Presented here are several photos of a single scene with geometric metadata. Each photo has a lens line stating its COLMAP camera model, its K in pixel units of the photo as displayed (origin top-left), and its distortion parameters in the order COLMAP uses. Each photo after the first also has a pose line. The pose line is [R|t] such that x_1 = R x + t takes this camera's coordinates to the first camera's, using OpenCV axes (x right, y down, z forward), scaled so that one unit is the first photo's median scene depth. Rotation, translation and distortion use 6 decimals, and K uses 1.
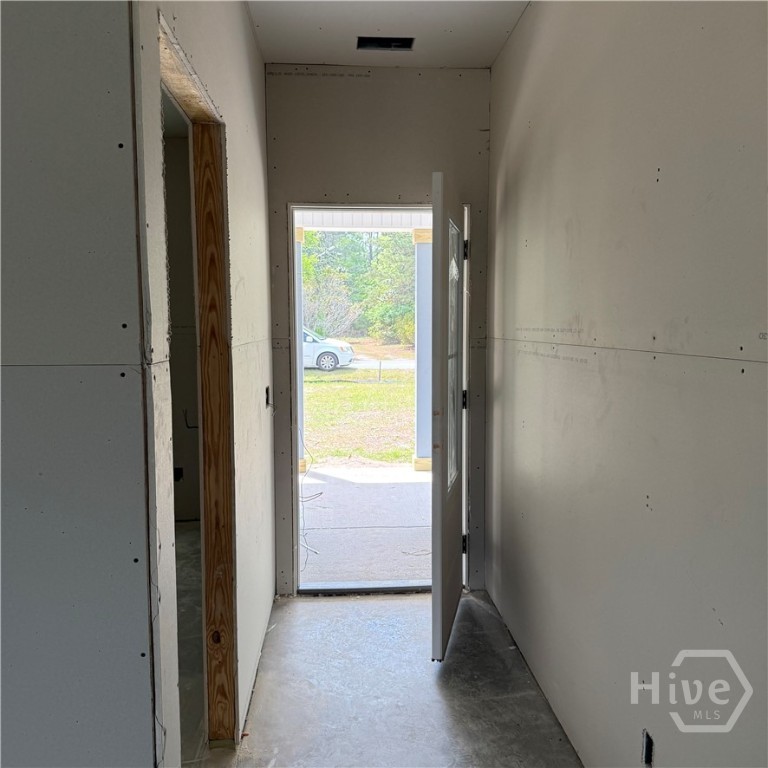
lens RADIAL K [[727.2, 0, 383.5], [0, 727.2, 383.3], [0, 0, 1]] dist [0.026305, 0.000000]
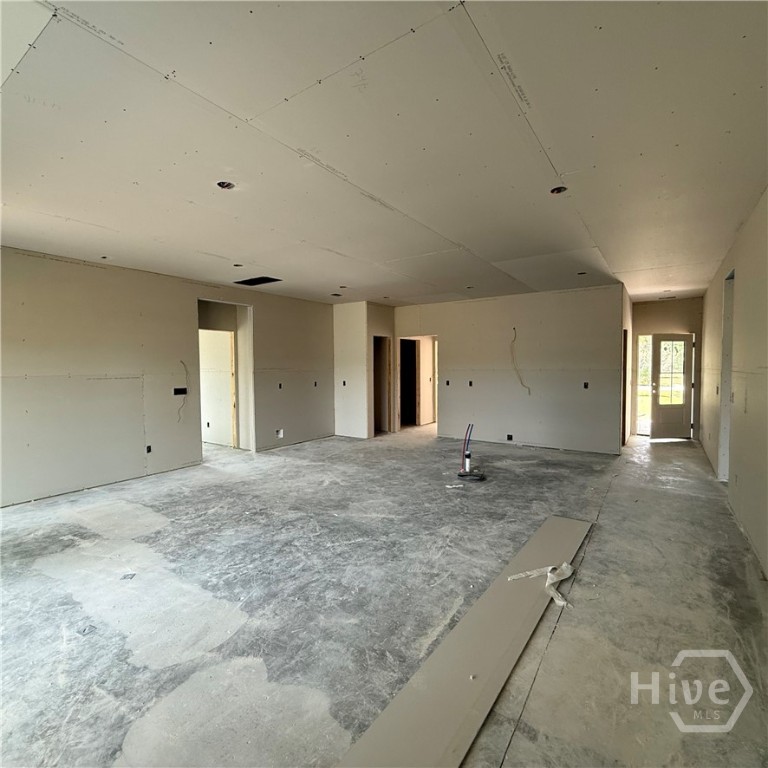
lens RADIAL K [[408.8, 0, 379.1], [0, 408.8, 384.3], [0, 0, 1]] dist [0.001520, 0.001060]
pose [[0.789860, 0.028555, -0.612622, 0.125479], [-0.046614, 0.998821, -0.013543, 0.116777], [0.611513, 0.039254, 0.790260, -1.557995]]
